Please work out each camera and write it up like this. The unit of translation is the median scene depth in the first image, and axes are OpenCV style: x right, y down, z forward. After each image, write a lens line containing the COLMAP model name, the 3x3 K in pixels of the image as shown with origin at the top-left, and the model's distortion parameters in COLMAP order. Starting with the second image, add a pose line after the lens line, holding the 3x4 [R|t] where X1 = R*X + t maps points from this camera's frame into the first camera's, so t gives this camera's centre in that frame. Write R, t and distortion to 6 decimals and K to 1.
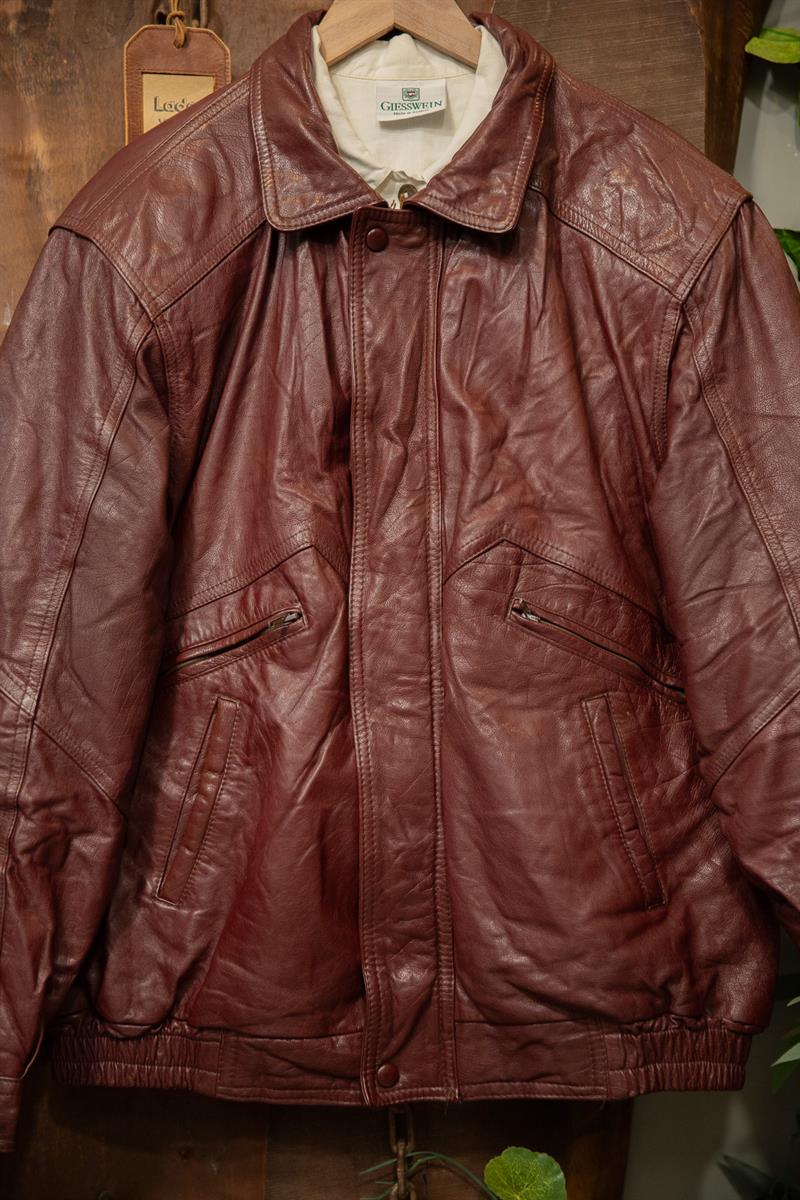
lens RADIAL K [[1848.2, 0, 398.6], [0, 1848.2, 618.1], [0, 0, 1]] dist [0.100193, 0.016268]
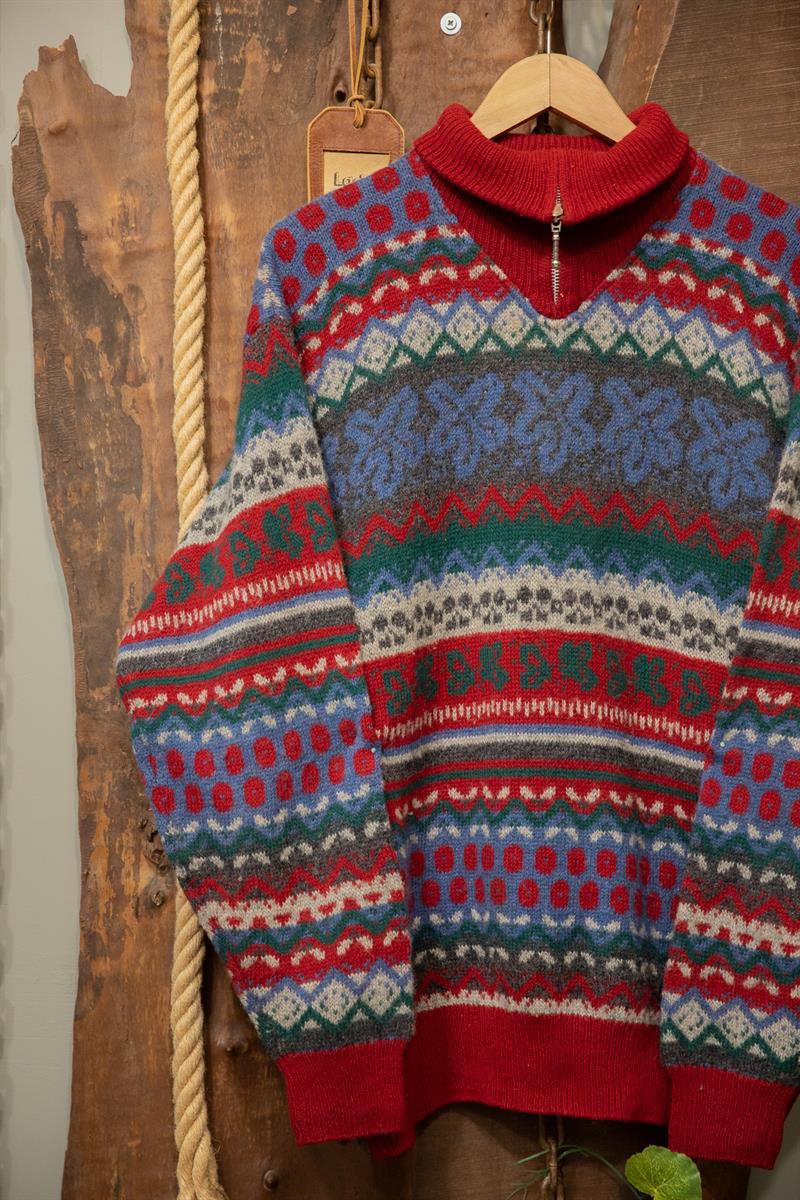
lens RADIAL K [[2219.3, 0, 395.9], [0, 2219.3, 633.1], [0, 0, 1]] dist [0.172317, 0.001091]
pose [[0.998067, 0.022280, -0.058017, -0.013911], [-0.021611, 0.999693, 0.012133, -0.029246], [0.058269, -0.010856, 0.998242, -0.326757]]
